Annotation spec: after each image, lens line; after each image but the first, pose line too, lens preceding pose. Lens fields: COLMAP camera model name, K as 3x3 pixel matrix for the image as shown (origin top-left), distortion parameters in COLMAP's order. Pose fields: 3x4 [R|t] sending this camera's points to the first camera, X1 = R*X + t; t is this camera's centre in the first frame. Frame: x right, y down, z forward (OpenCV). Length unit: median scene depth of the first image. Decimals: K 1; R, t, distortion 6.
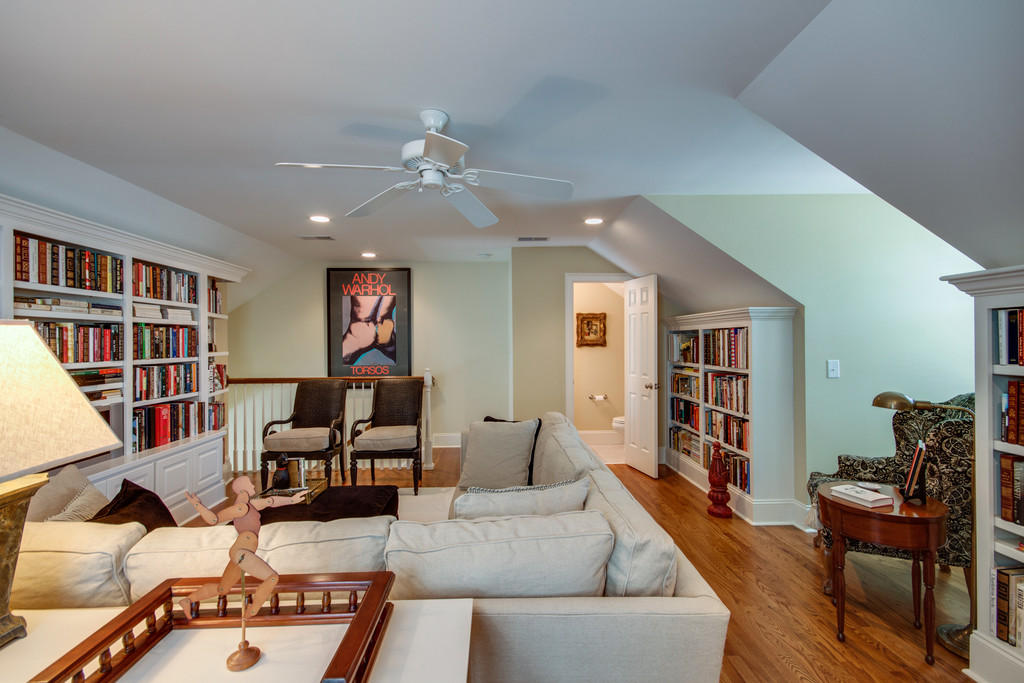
lens RADIAL K [[469.3, 0, 512.4], [0, 469.3, 341.4], [0, 0, 1]] dist [0.016001, -0.000555]
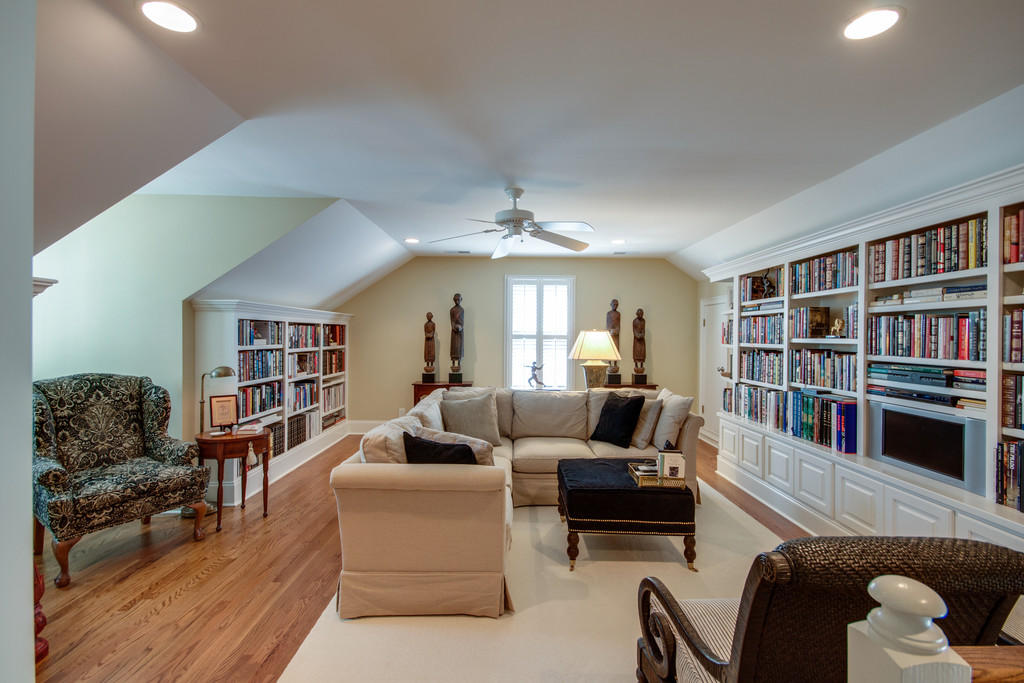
lens RADIAL K [[469.3, 0, 511.2], [0, 469.3, 339.6], [0, 0, 1]] dist [0.016001, -0.000555]
pose [[-0.999130, 0.000208, 0.041710, -0.164611], [0.000473, 0.999980, 0.006347, 0.004242], [-0.041708, 0.006362, -0.999110, 1.909446]]
